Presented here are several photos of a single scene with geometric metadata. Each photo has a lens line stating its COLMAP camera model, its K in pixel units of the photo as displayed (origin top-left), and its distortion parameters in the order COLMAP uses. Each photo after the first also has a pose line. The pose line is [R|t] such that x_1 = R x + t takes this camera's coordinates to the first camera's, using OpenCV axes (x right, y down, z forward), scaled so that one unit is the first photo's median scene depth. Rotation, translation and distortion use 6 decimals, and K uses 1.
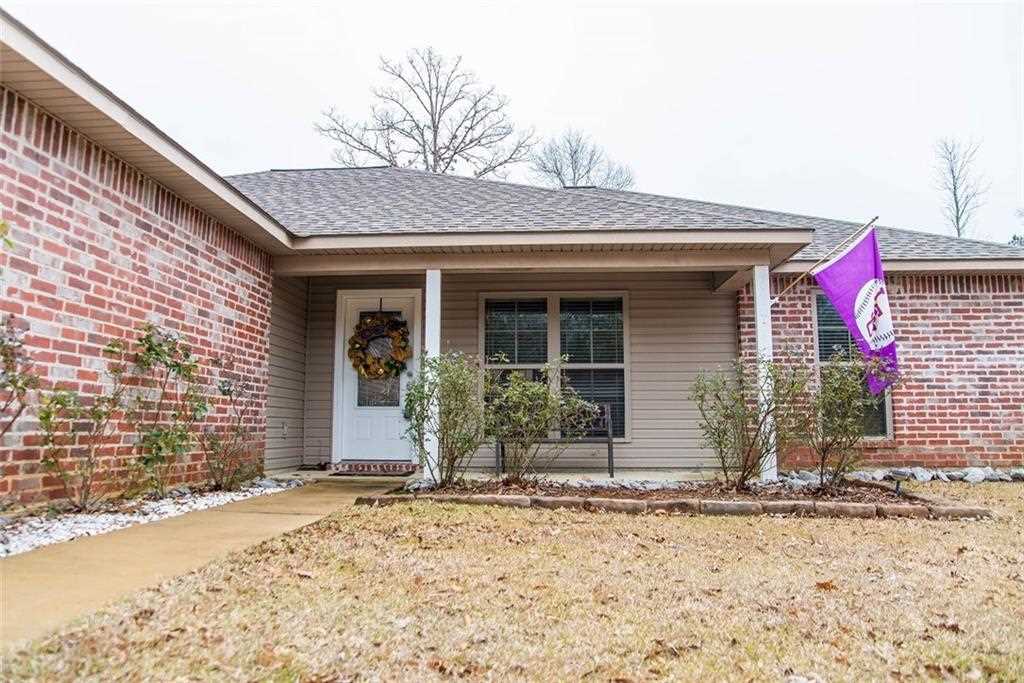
lens RADIAL K [[737.5, 0, 509.1], [0, 737.5, 336.3], [0, 0, 1]] dist [-0.127809, 0.096340]
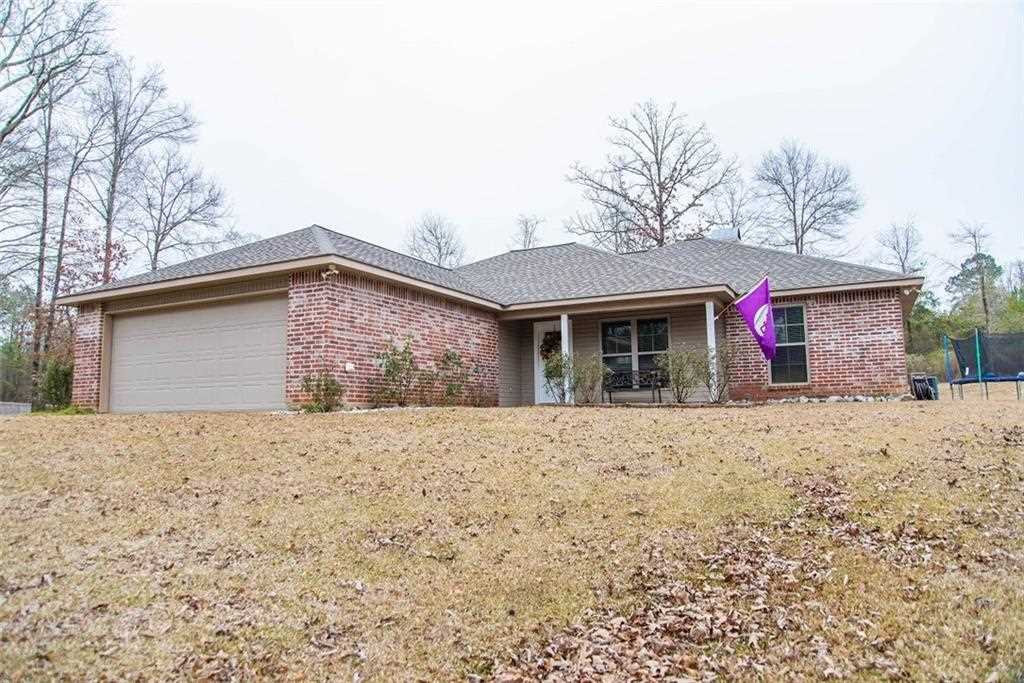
lens RADIAL K [[737.5, 0, 509.1], [0, 737.5, 336.3], [0, 0, 1]] dist [-0.127809, 0.096340]
pose [[0.913831, -0.061650, -0.401387, 0.579992], [0.067537, 0.997717, 0.000519, -0.032834], [0.400439, -0.027582, 0.915908, -1.016298]]
